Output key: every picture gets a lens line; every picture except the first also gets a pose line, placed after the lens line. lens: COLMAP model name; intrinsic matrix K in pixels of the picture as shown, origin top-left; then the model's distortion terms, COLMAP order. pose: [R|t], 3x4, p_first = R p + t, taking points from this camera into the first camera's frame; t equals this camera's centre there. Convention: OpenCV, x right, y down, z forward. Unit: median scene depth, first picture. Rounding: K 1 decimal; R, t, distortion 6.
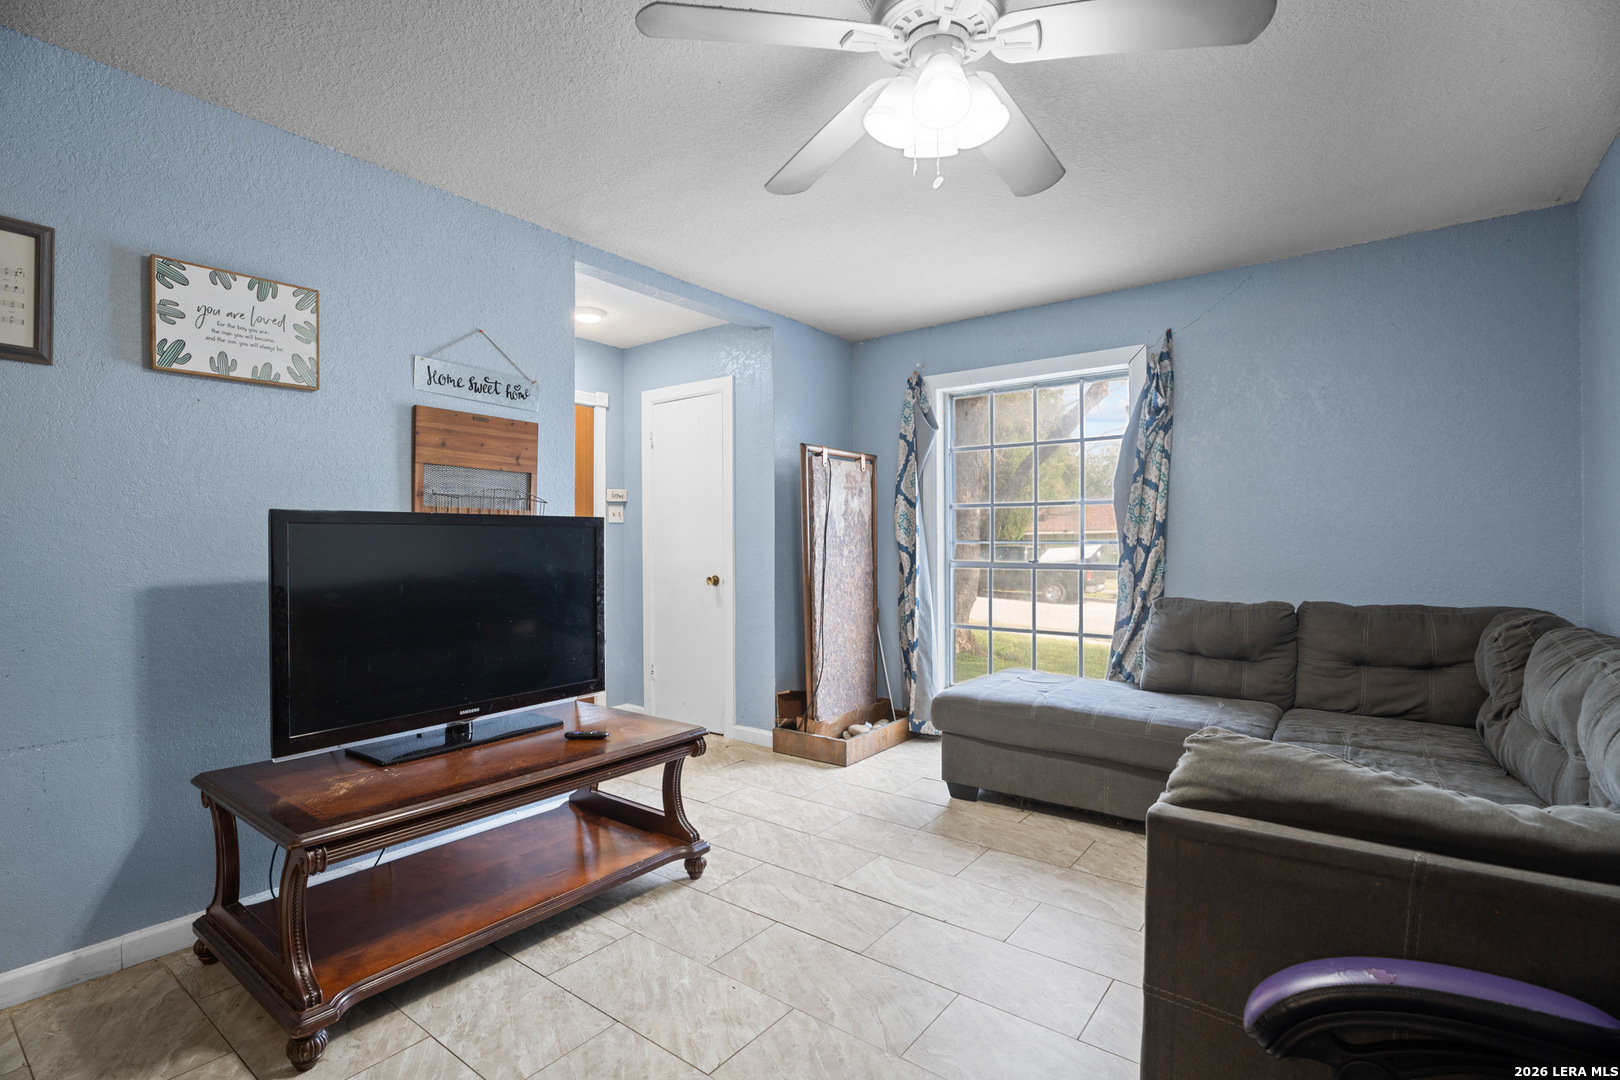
lens RADIAL K [[753.9, 0, 799.6], [0, 753.9, 536.9], [0, 0, 1]] dist [-0.014969, -0.000749]
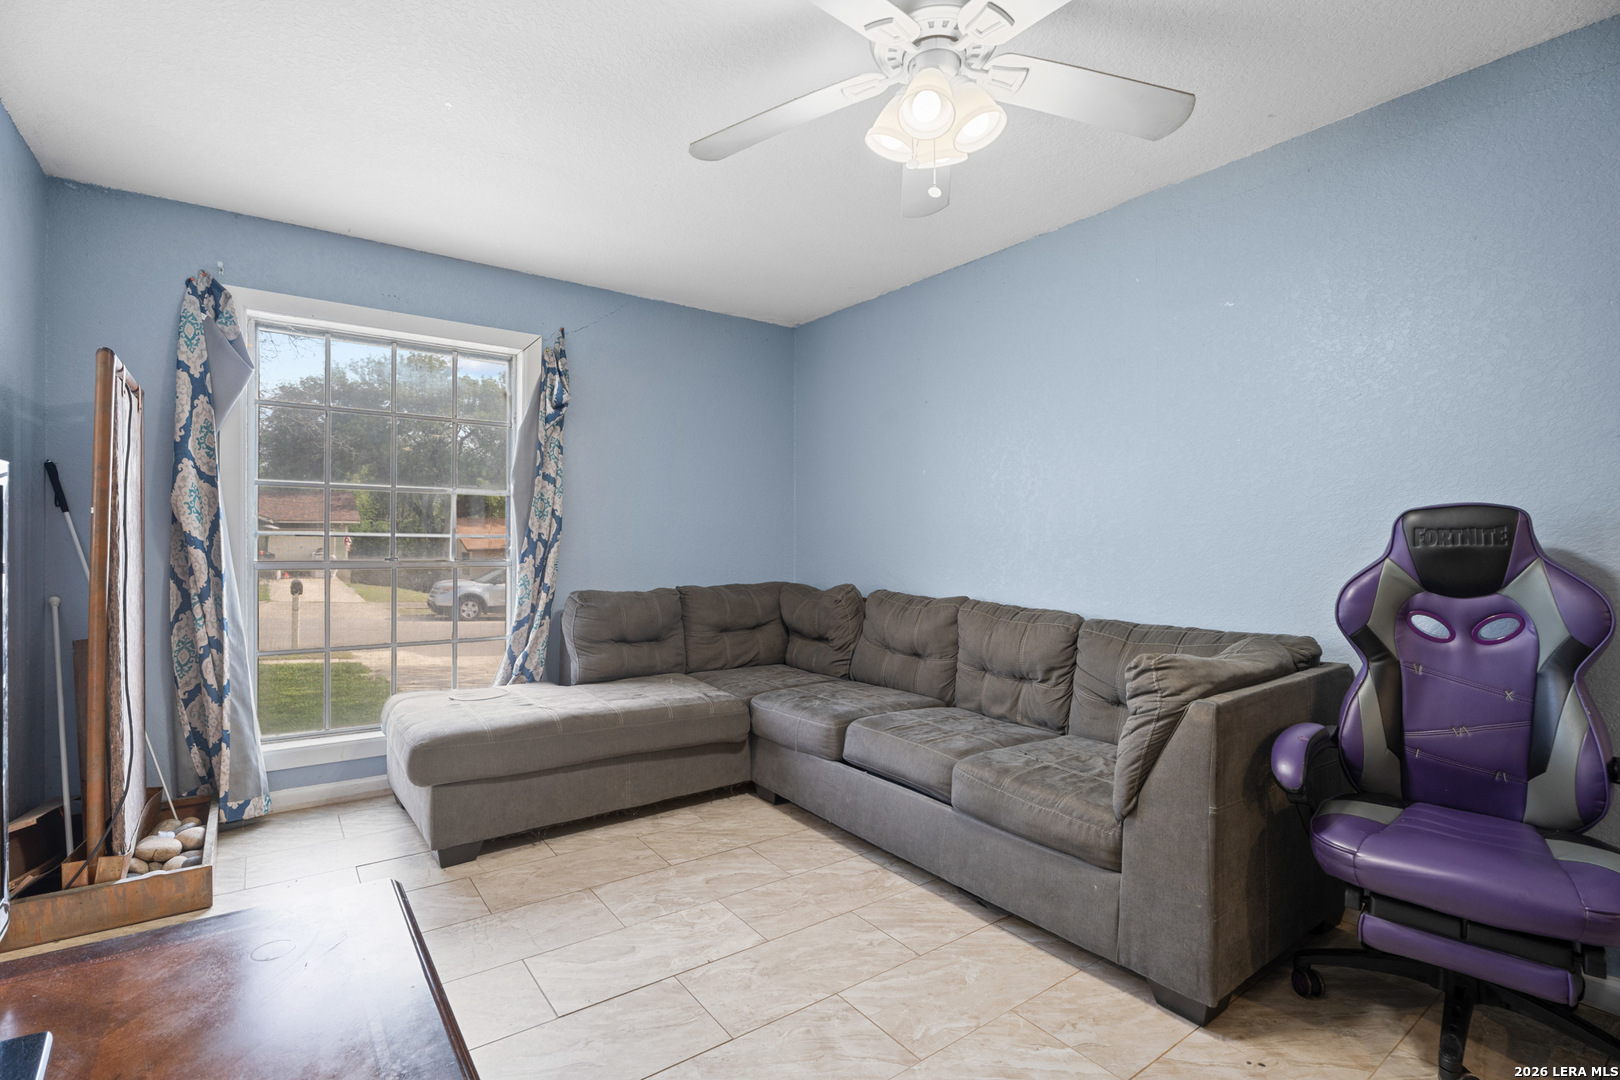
lens RADIAL K [[750.2, 0, 797.9], [0, 750.2, 541.1], [0, 0, 1]] dist [-0.018602, 0.001657]
pose [[0.288279, 0.001687, 0.957545, -0.387325], [-0.015082, 0.999882, 0.002779, 0.004772], [-0.957428, -0.015243, 0.288270, 0.402710]]
